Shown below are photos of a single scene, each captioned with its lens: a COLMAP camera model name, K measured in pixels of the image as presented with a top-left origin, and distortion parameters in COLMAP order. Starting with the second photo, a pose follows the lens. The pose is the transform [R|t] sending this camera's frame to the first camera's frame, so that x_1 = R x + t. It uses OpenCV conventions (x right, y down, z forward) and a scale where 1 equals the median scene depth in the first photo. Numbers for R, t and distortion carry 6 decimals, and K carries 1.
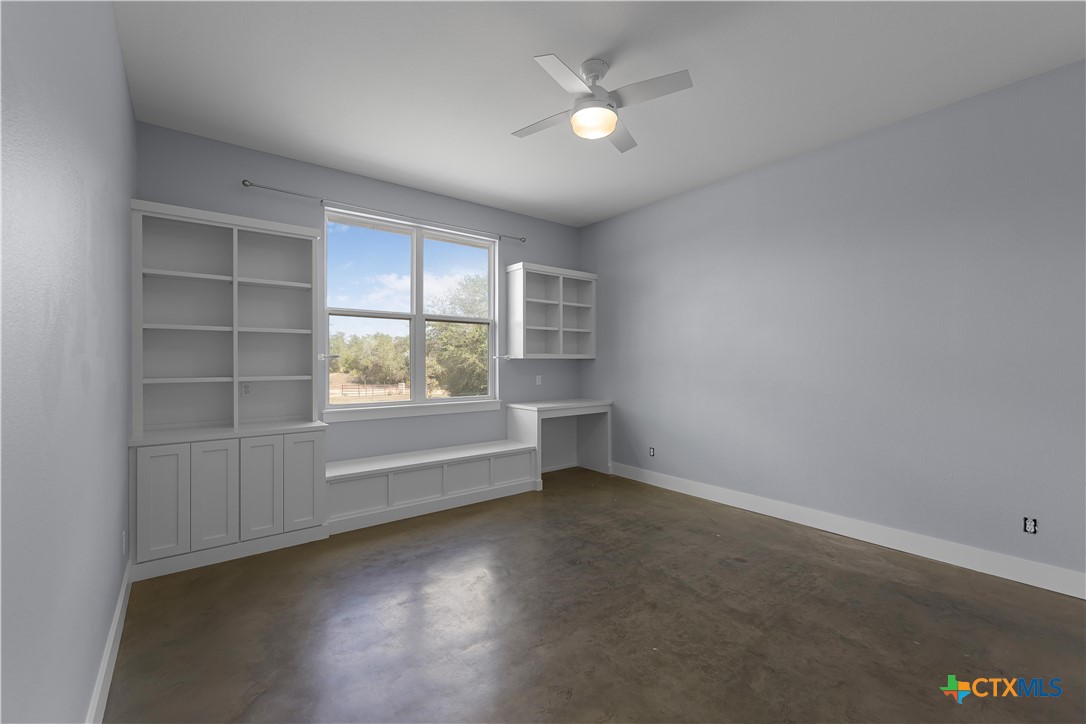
lens RADIAL K [[461.7, 0, 543.0], [0, 461.7, 362.0], [0, 0, 1]] dist [-0.001346, 0.000070]
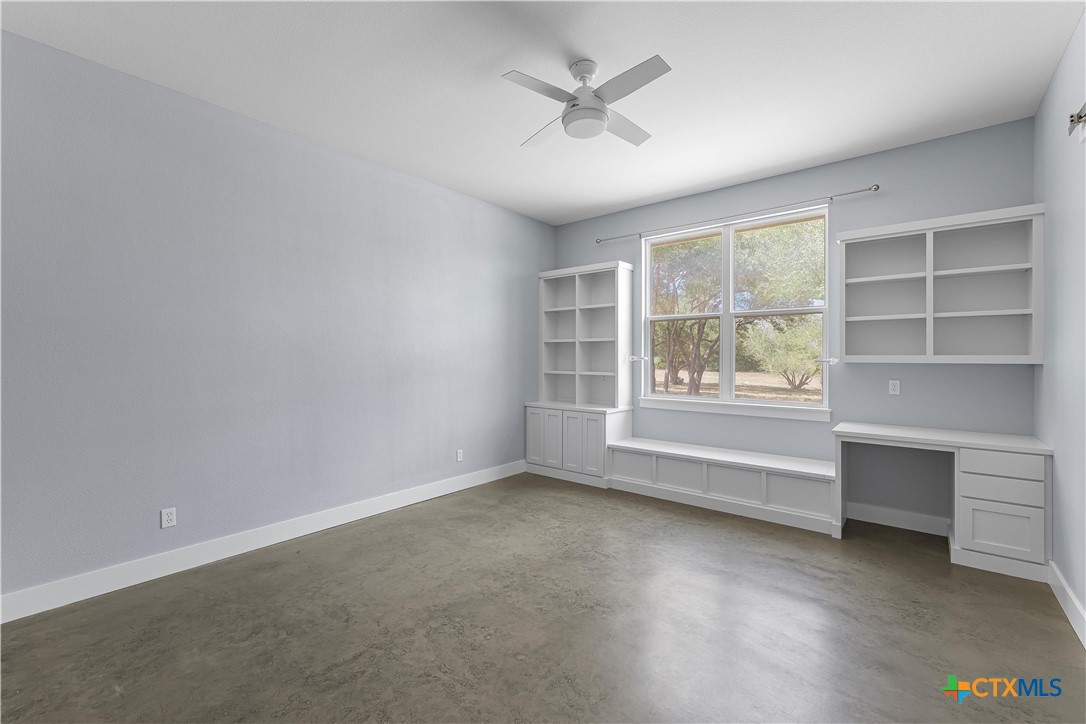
lens RADIAL K [[454.5, 0, 543.0], [0, 454.5, 362.0], [0, 0, 1]] dist [0.000349, 0.000272]
pose [[0.229398, 0.030342, -0.972860, 0.647010], [0.002066, 0.999497, 0.031660, -0.031811], [0.973331, -0.009272, 0.229220, 0.411248]]
